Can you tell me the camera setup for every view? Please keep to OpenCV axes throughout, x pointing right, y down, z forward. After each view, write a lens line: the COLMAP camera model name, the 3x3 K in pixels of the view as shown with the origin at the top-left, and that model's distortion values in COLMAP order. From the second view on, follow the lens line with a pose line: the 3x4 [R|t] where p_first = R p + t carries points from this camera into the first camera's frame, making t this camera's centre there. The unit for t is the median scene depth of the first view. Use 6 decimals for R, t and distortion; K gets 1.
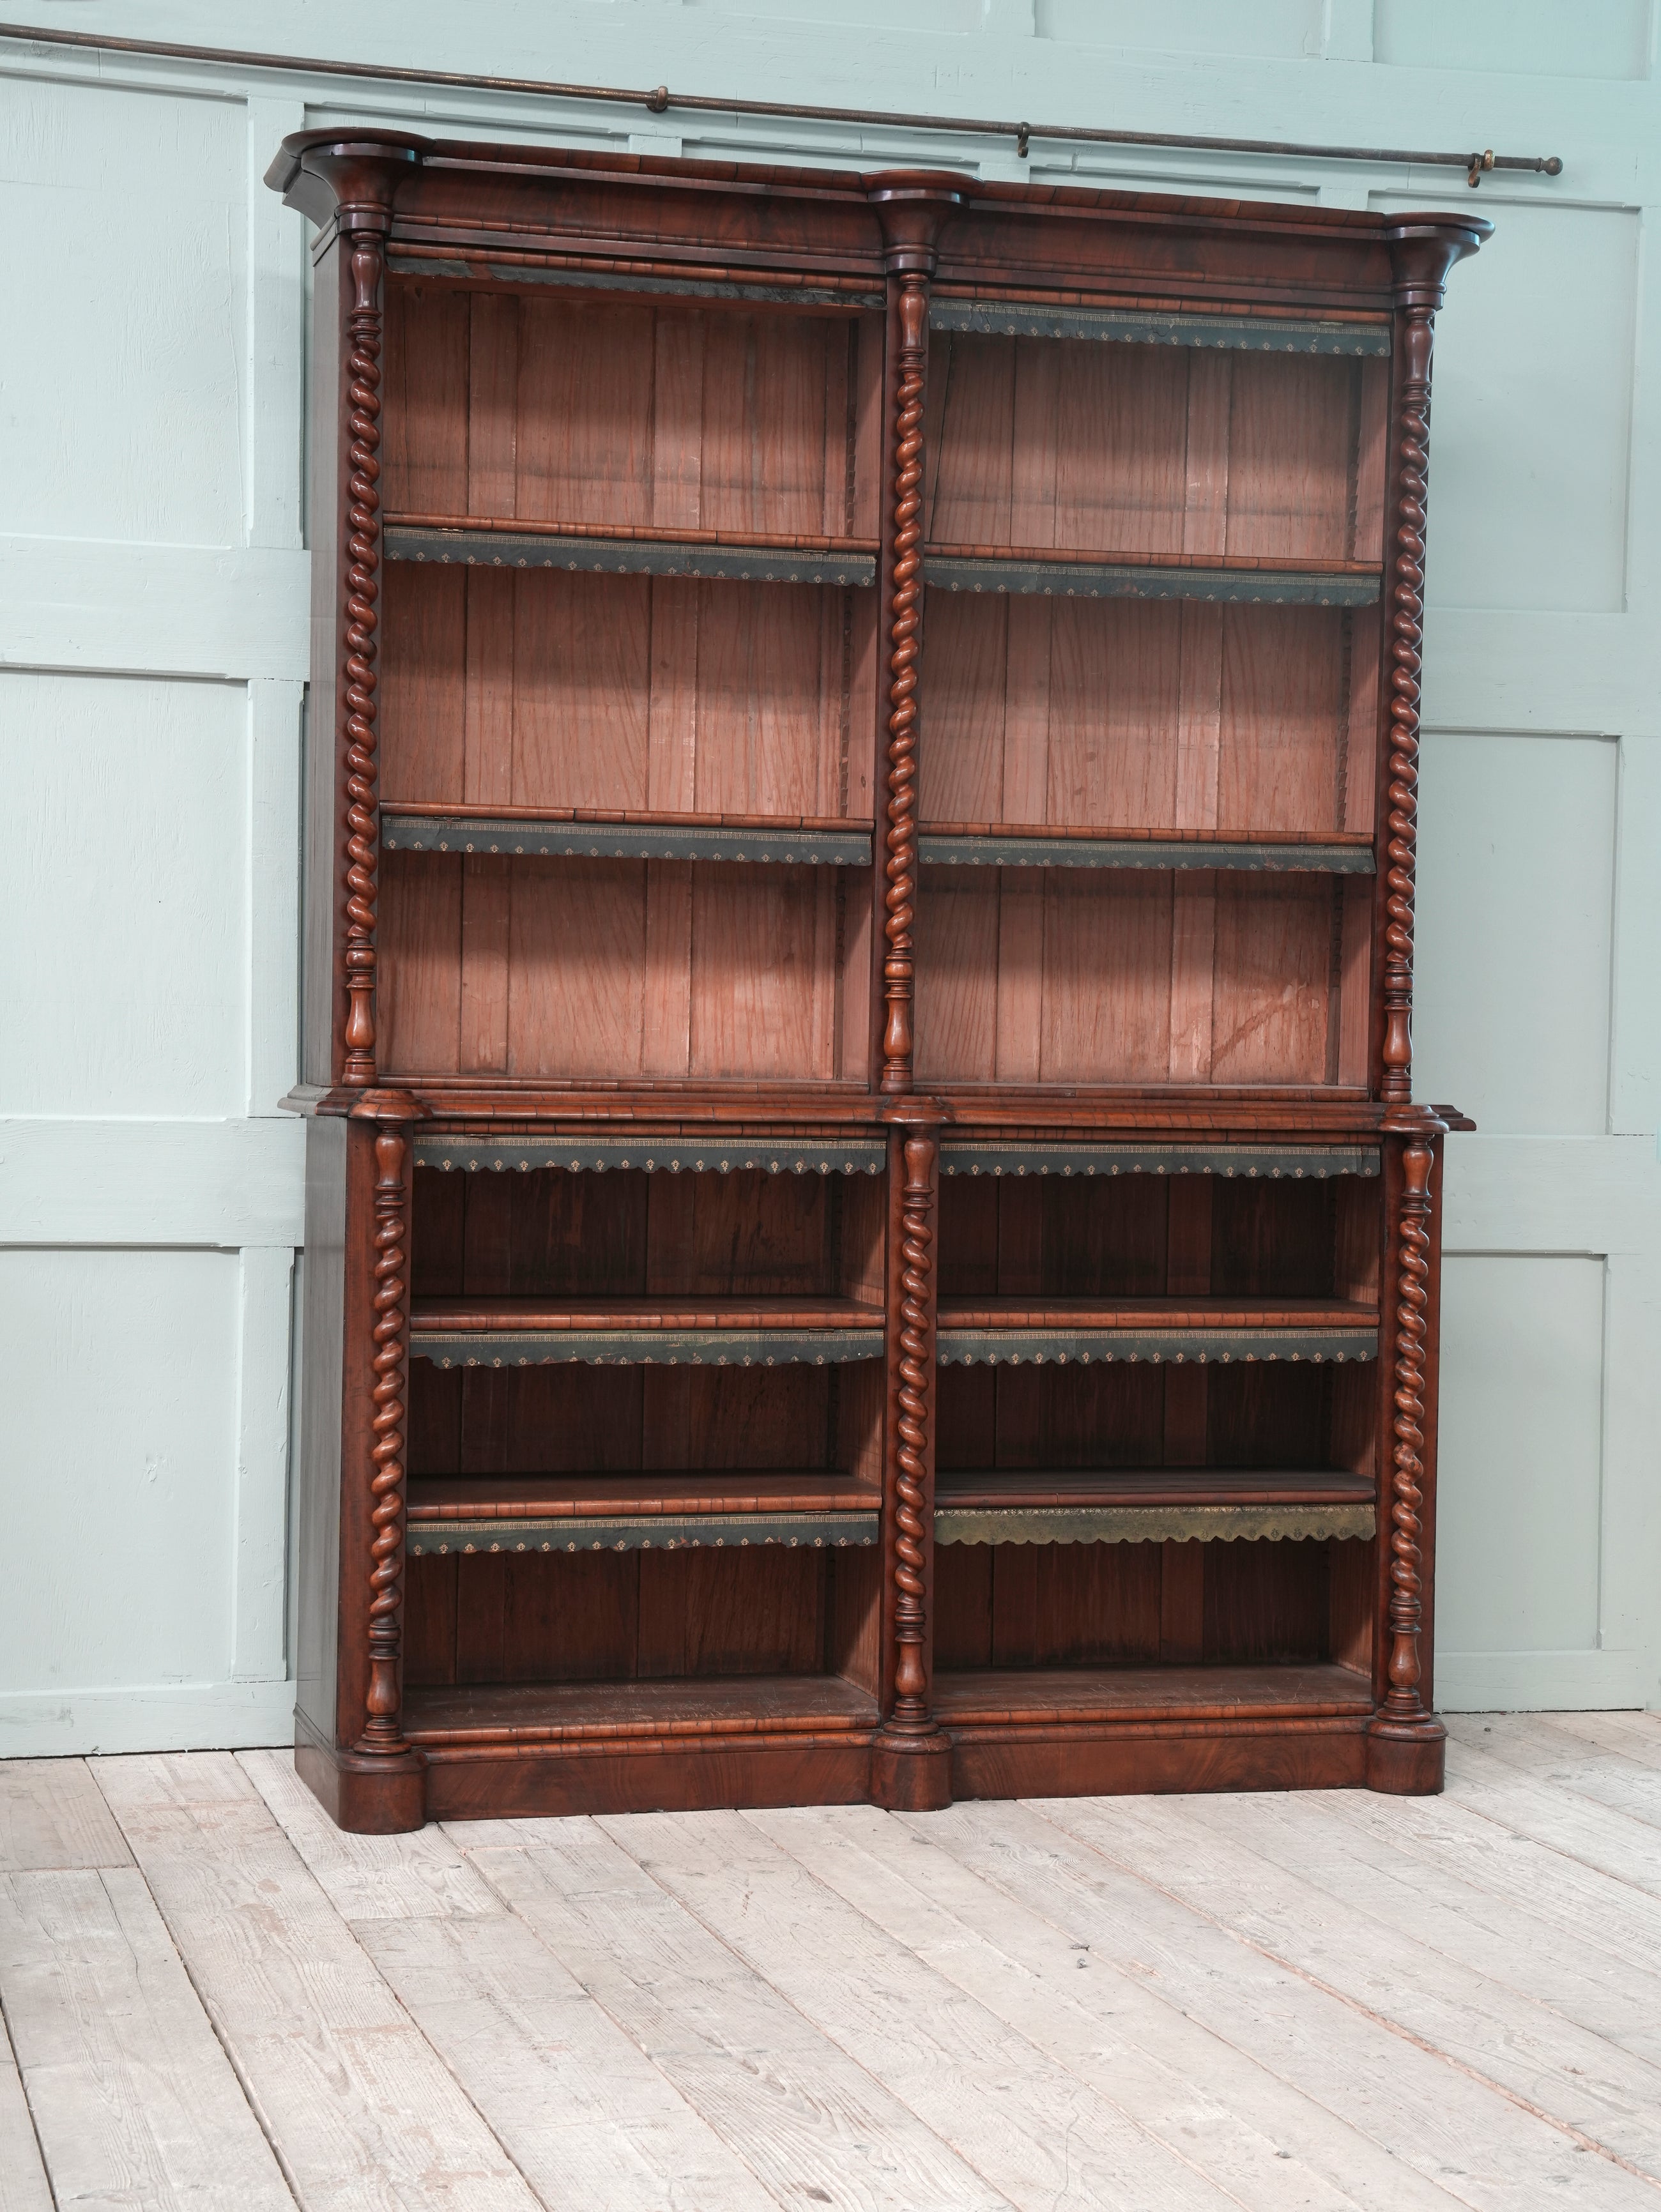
lens RADIAL K [[3905.4, 0, 830.2], [0, 3905.4, 1117.0], [0, 0, 1]] dist [0.194731, 0.205255]
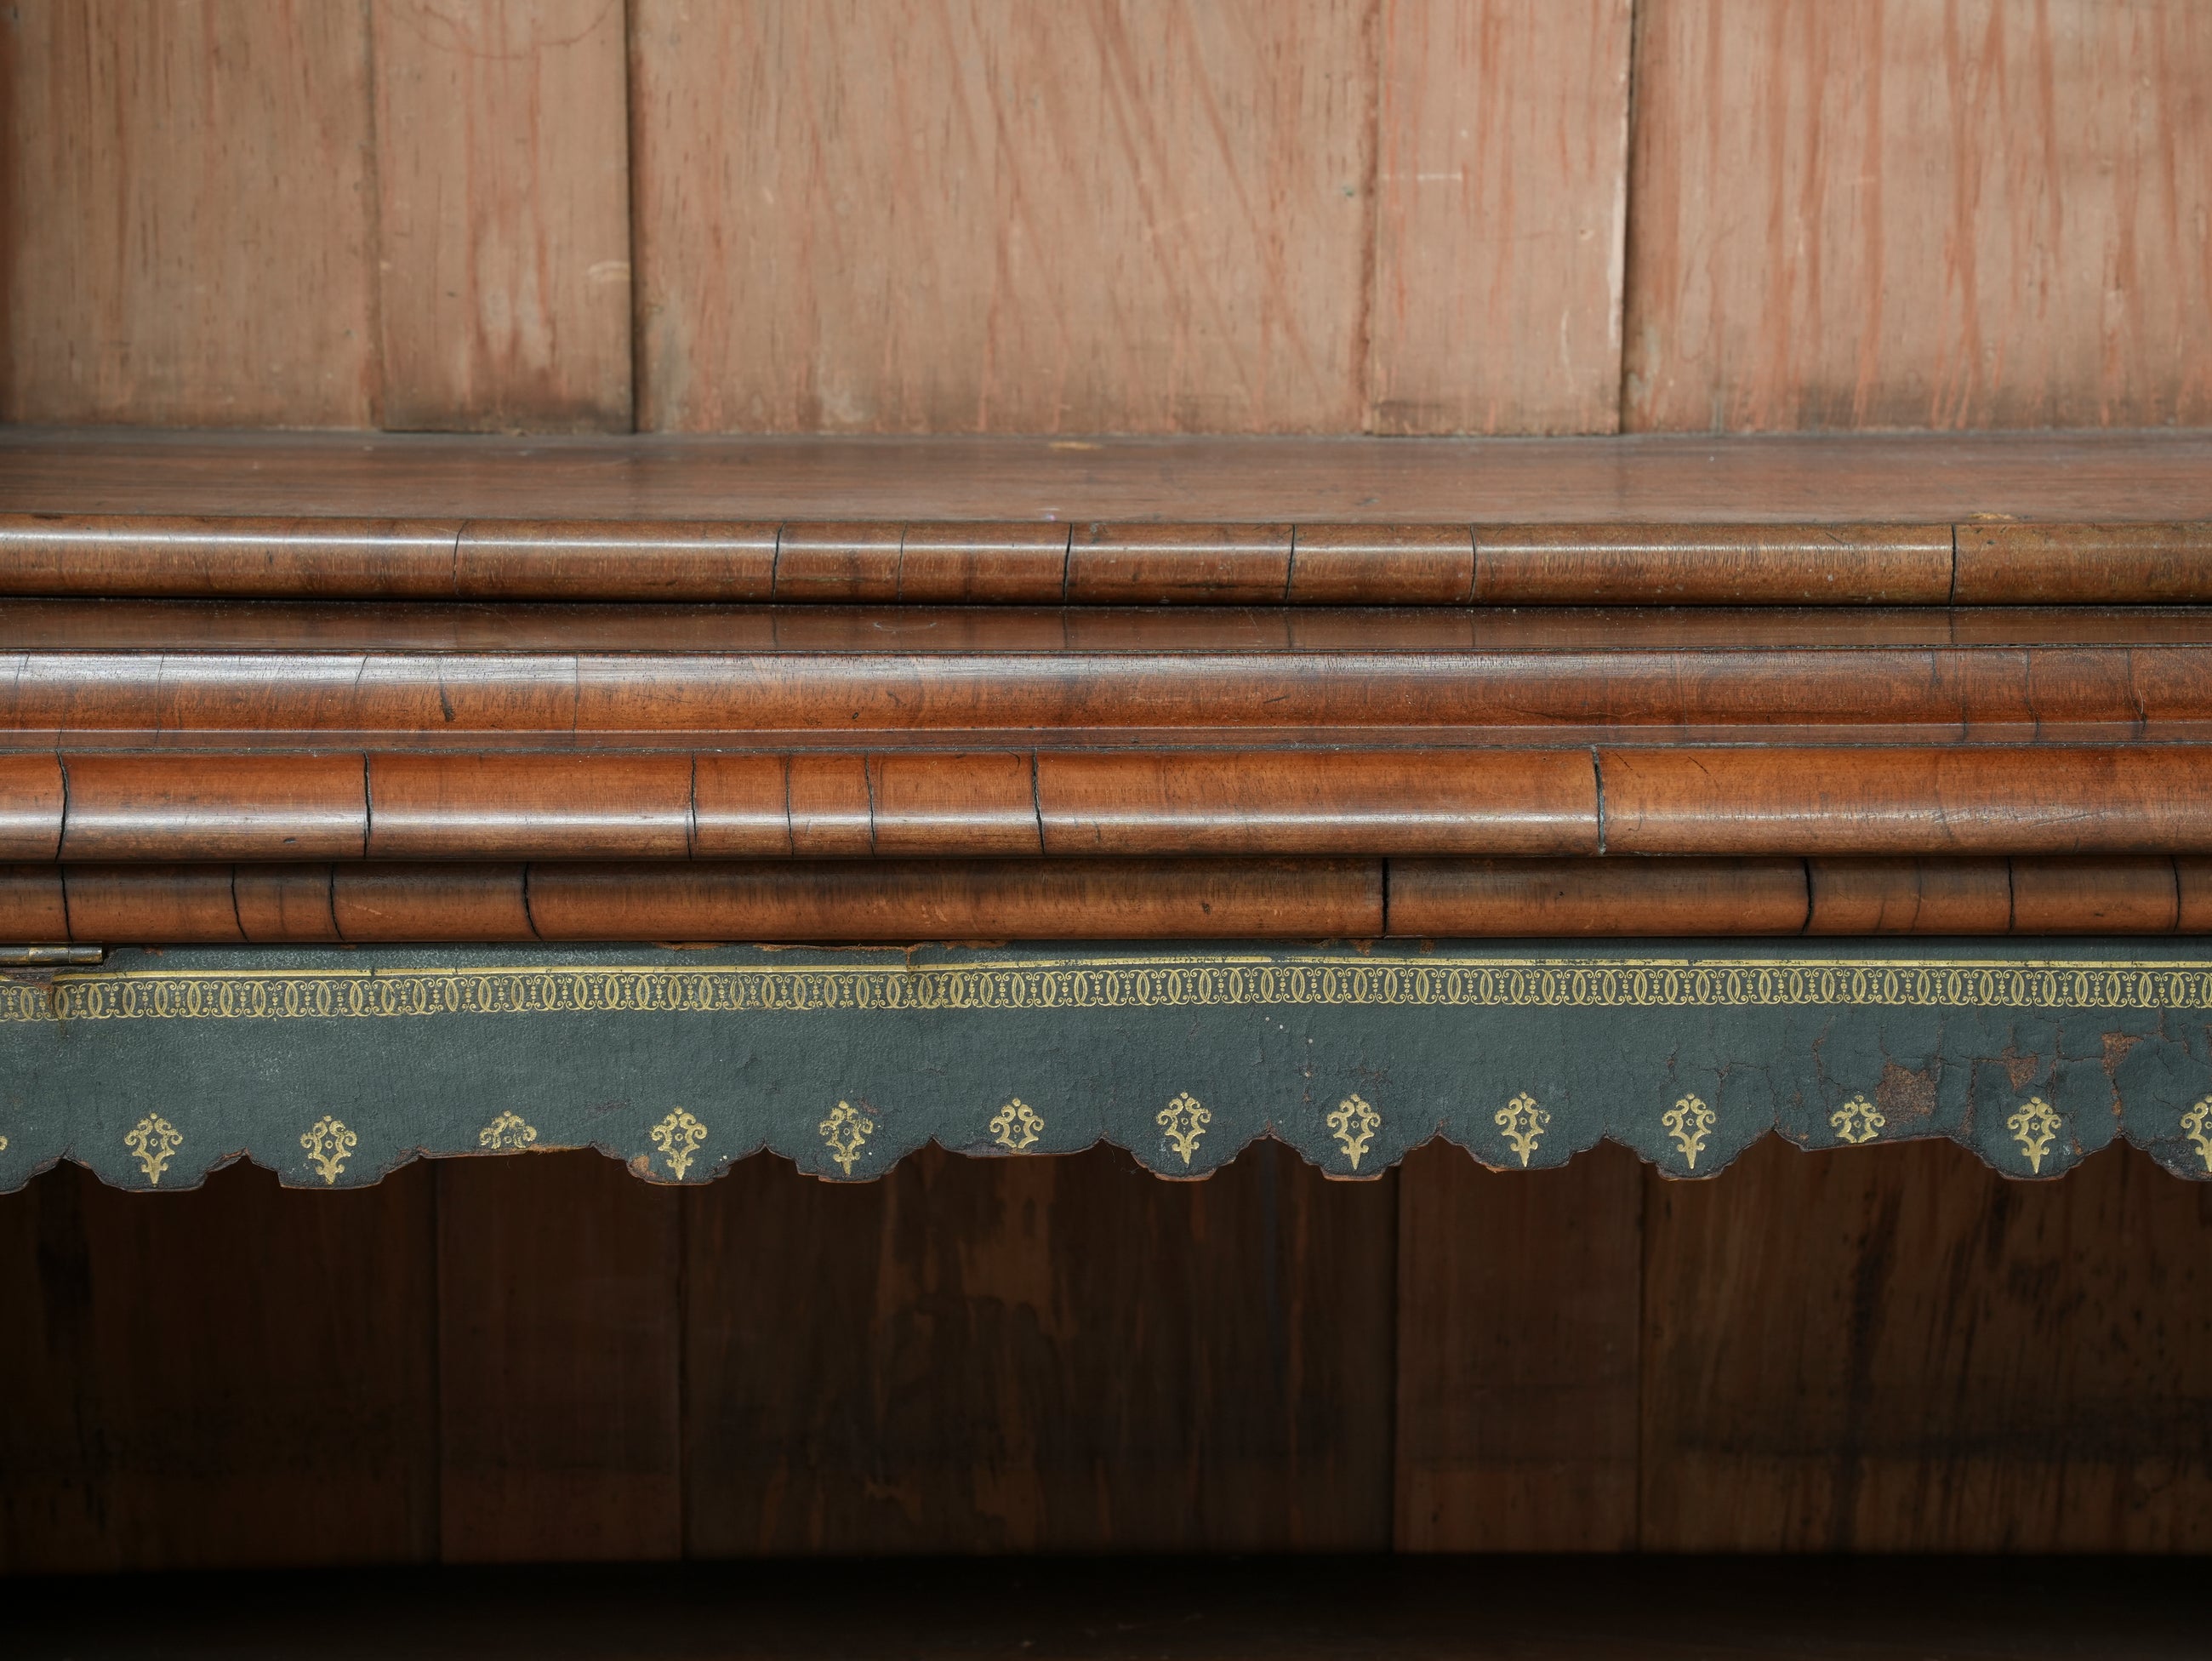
lens RADIAL K [[4744.9, 0, 1106.0], [0, 4744.9, 830.5], [0, 0, 1]] dist [0.253197, 0.697022]
pose [[0.969919, 0.024199, -0.242223, -0.004286], [0.010170, 0.990150, 0.139644, -0.023844], [0.243216, -0.137906, 0.960119, 0.782660]]
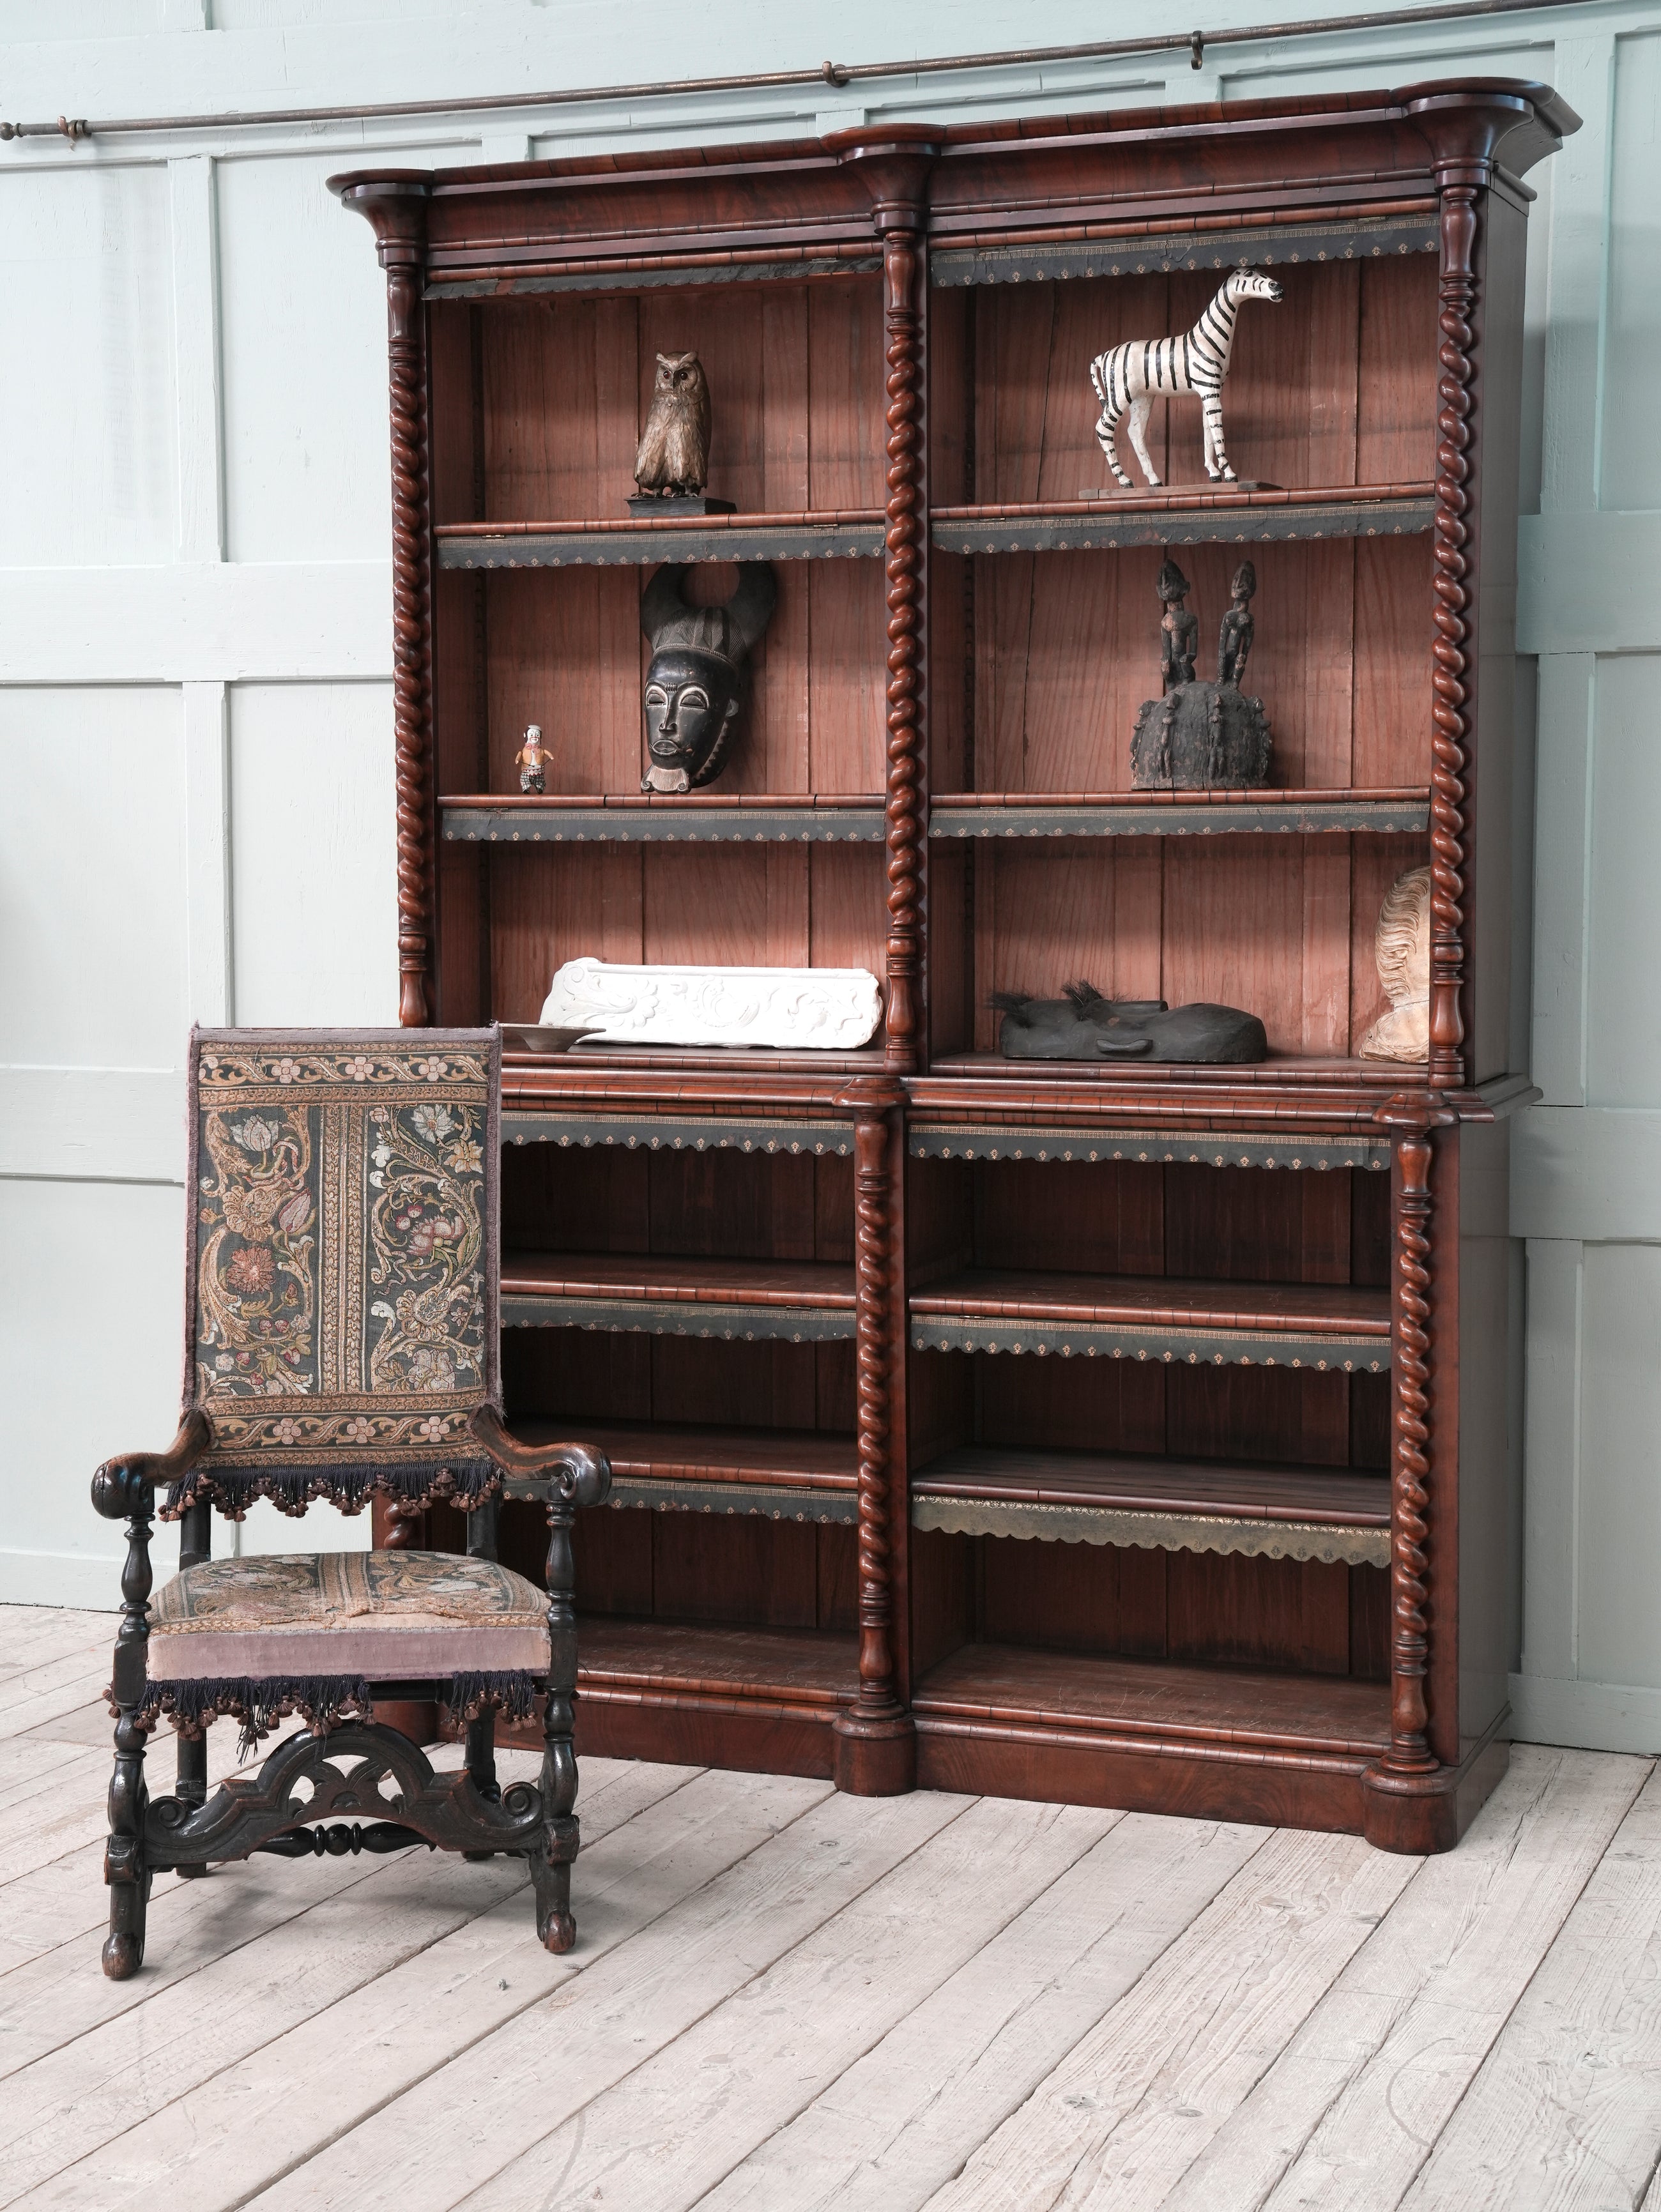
lens RADIAL K [[3489.9, 0, 834.9], [0, 3489.9, 1113.7], [0, 0, 1]] dist [0.148034, 0.228315]
pose [[0.800187, 0.026119, -0.599182, 0.523342], [0.003568, 0.998826, 0.048306, -0.037460], [0.599740, -0.040792, 0.799154, 0.279215]]
